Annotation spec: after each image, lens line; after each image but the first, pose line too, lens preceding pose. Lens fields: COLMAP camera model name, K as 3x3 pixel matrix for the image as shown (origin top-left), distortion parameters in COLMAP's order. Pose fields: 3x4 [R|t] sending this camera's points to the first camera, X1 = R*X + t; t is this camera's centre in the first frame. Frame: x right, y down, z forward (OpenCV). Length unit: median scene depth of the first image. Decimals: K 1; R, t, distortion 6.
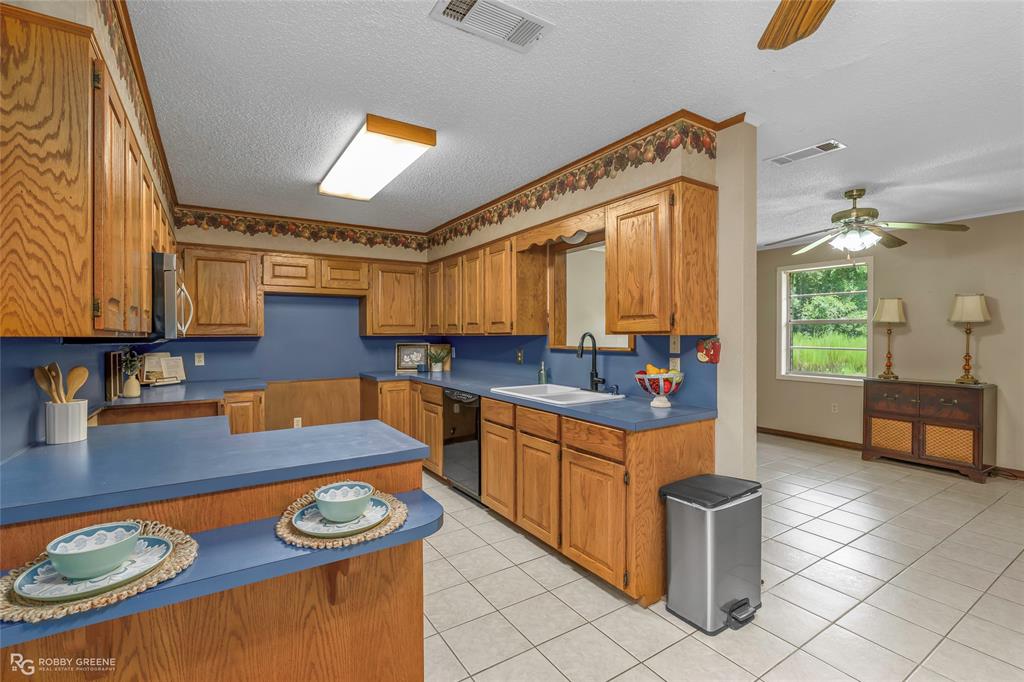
lens RADIAL K [[465.3, 0, 512.0], [0, 465.3, 341.0], [0, 0, 1]] dist [-0.000695, -0.000099]
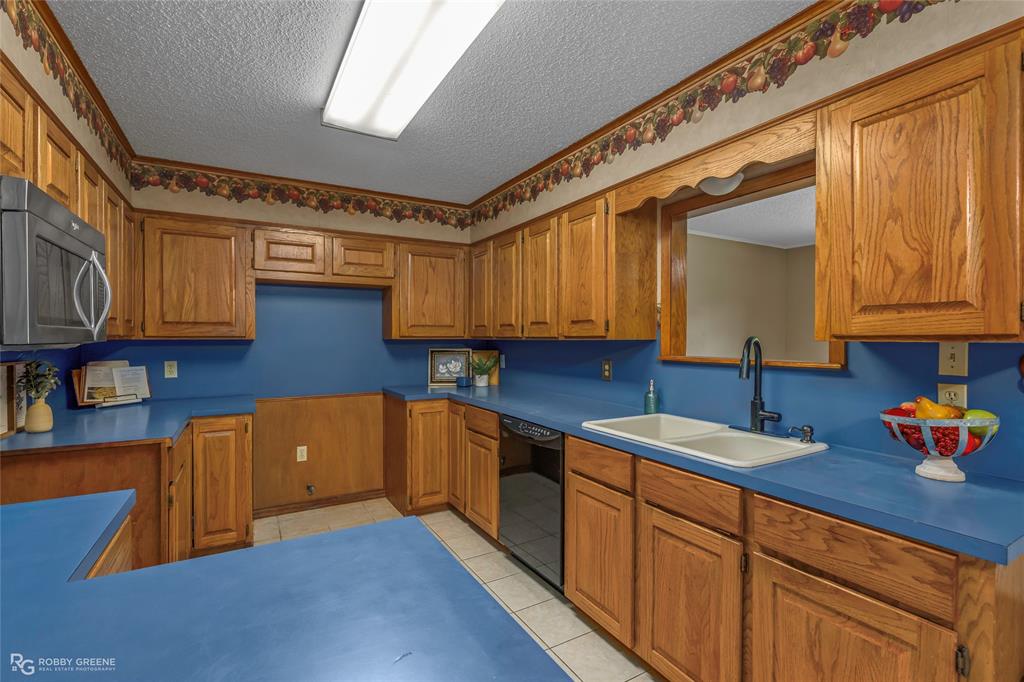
lens RADIAL K [[462.0, 0, 508.4], [0, 462.0, 344.4], [0, 0, 1]] dist [-0.000274, -0.000118]
pose [[0.998614, 0.006014, -0.052284, -0.101624], [-0.005995, 0.999982, 0.000509, -0.005251], [0.052286, -0.000195, 0.998632, 0.315745]]
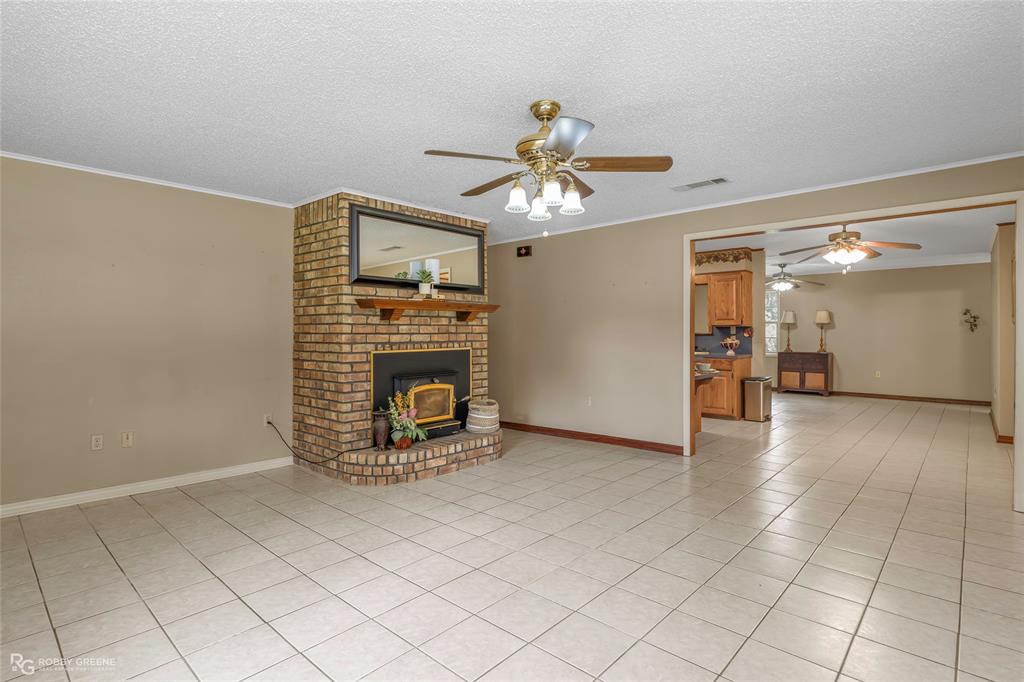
lens RADIAL K [[513.8, 0, 512.0], [0, 513.8, 341.0], [0, 0, 1]] dist [0.001144, 0.000228]
pose [[0.966531, -0.000673, 0.256548, -1.117238], [0.002259, 0.999980, -0.005885, 0.057372], [-0.256539, 0.006267, 0.966513, -1.019763]]
